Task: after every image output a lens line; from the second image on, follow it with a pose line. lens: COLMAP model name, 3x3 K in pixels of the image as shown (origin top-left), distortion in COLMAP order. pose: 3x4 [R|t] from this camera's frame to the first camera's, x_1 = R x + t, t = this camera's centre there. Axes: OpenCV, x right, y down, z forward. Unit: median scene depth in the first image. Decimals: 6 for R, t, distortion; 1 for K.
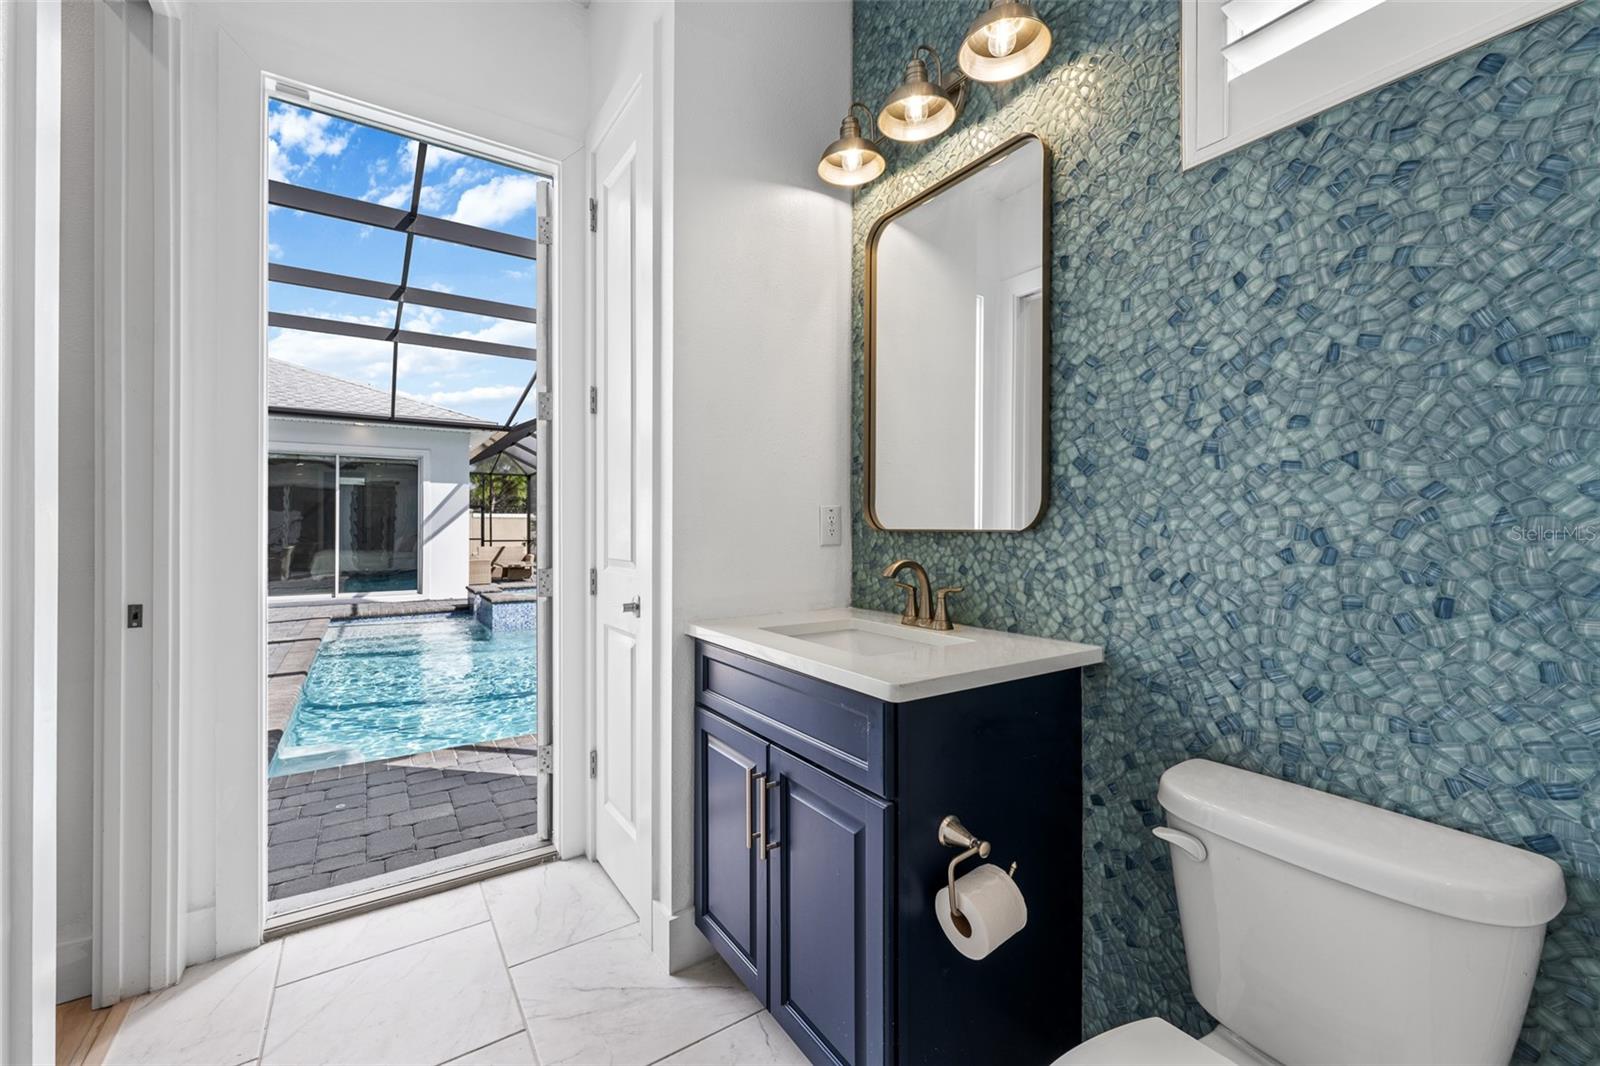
lens RADIAL K [[645.7, 0, 798.7], [0, 645.7, 524.7], [0, 0, 1]] dist [-0.000392, 0.000033]
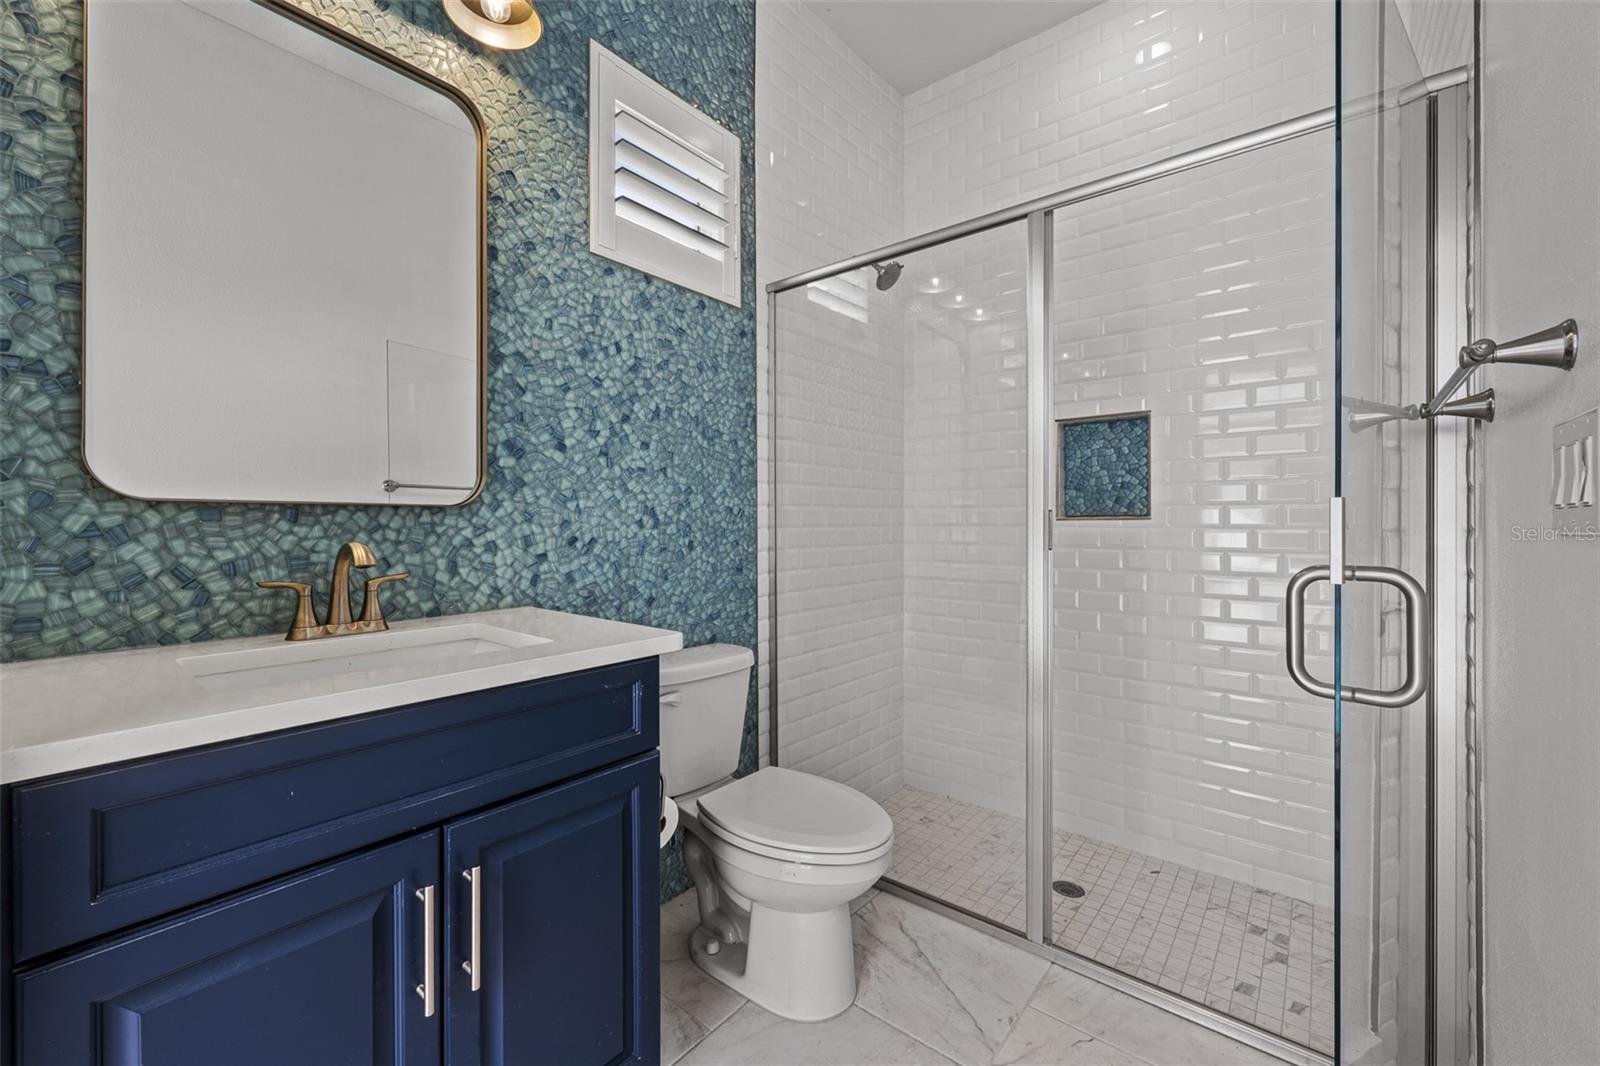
lens RADIAL K [[645.7, 0, 798.7], [0, 645.7, 524.7], [0, 0, 1]] dist [-0.000392, 0.000033]
pose [[-0.292500, 0.000332, 0.956265, -0.834396], [-0.002765, 0.999995, -0.001193, 0.043548], [-0.956262, -0.002993, -0.292498, 0.929199]]
